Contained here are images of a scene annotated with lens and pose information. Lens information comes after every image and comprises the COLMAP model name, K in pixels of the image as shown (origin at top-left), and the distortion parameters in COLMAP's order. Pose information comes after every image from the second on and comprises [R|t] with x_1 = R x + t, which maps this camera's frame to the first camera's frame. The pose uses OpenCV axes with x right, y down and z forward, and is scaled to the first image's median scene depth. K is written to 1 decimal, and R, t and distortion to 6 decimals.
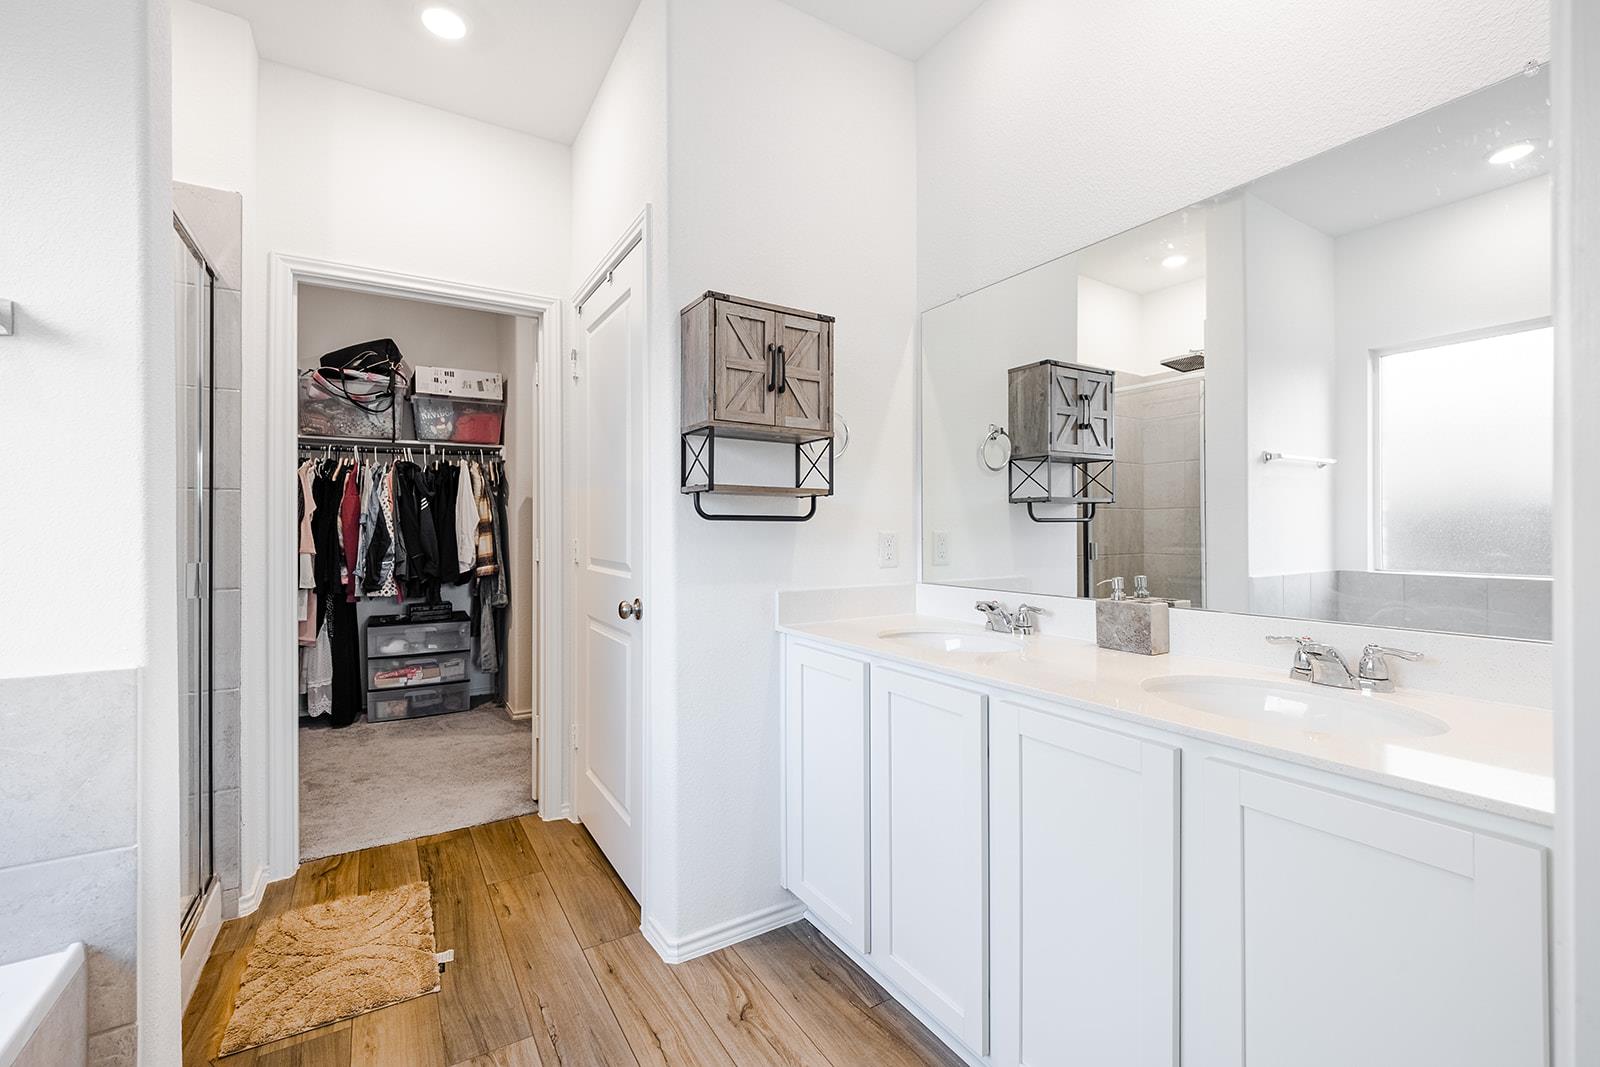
lens RADIAL K [[698.1, 0, 800.6], [0, 698.1, 531.4], [0, 0, 1]] dist [0.000025, 0.000016]
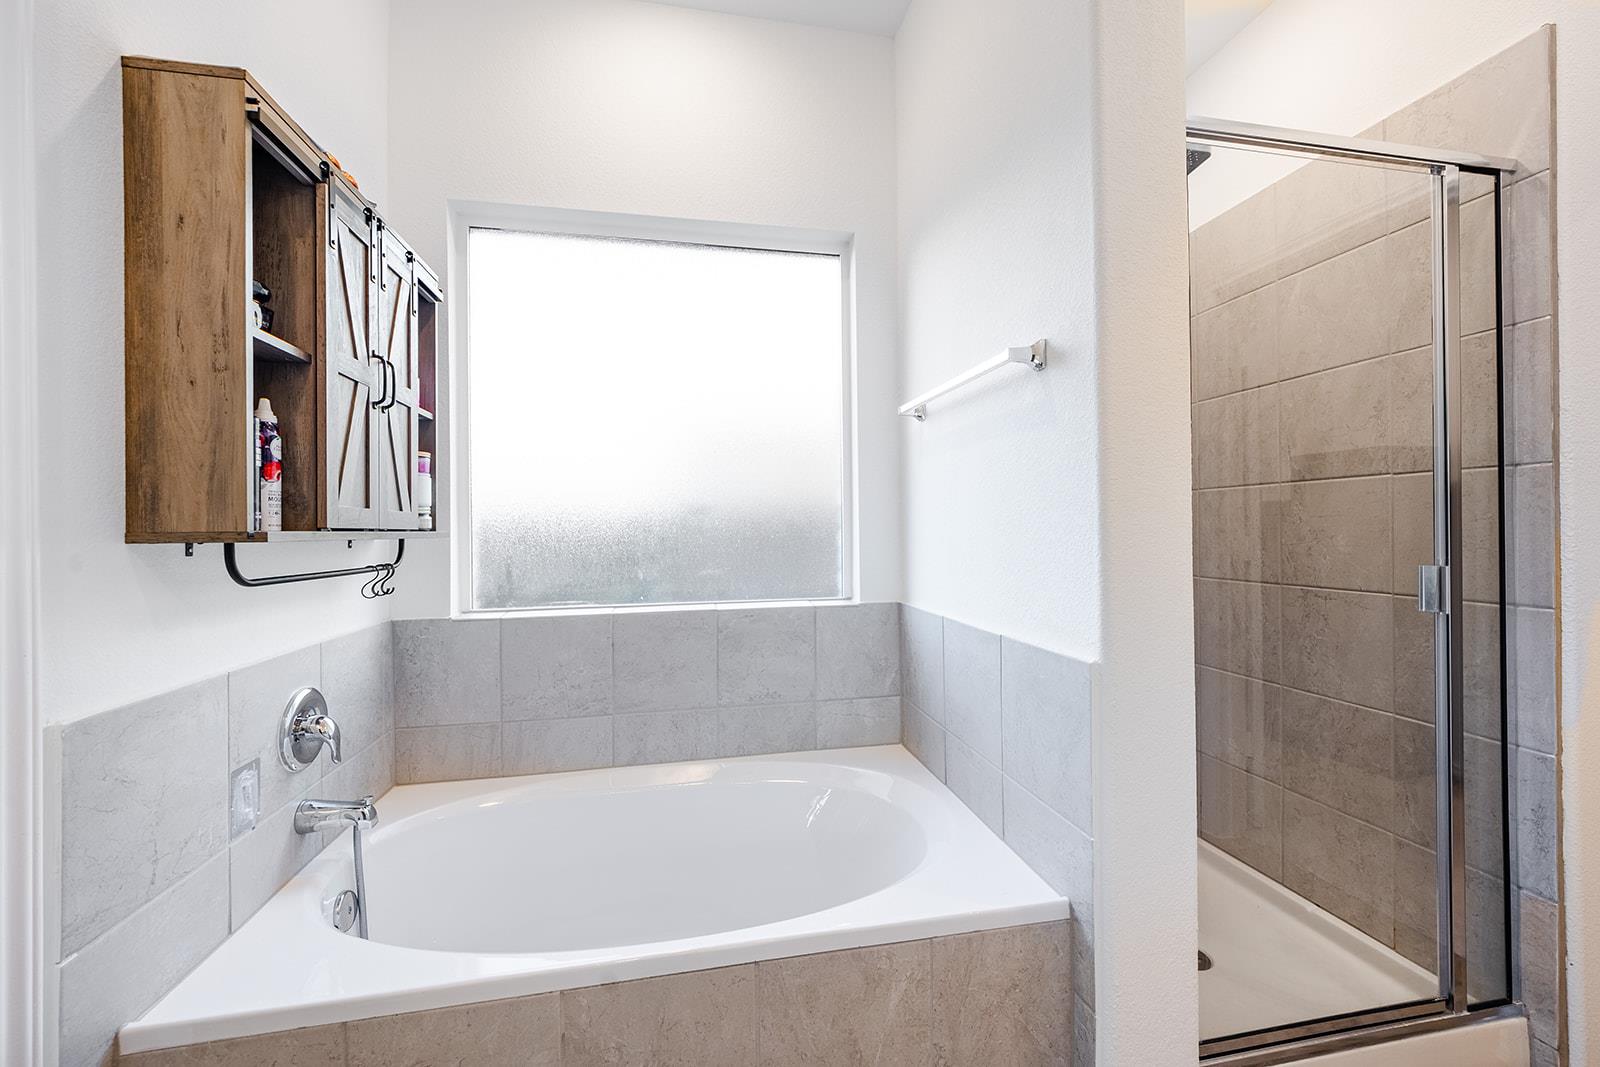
lens RADIAL K [[641.7, 0, 798.8], [0, 641.7, 528.8], [0, 0, 1]] dist [0.001246, 0.000146]
pose [[-0.352089, 0.002913, -0.935962, 0.067643], [0.006050, 0.999981, 0.000836, -0.001760], [0.935947, -0.005369, -0.352100, 0.939862]]
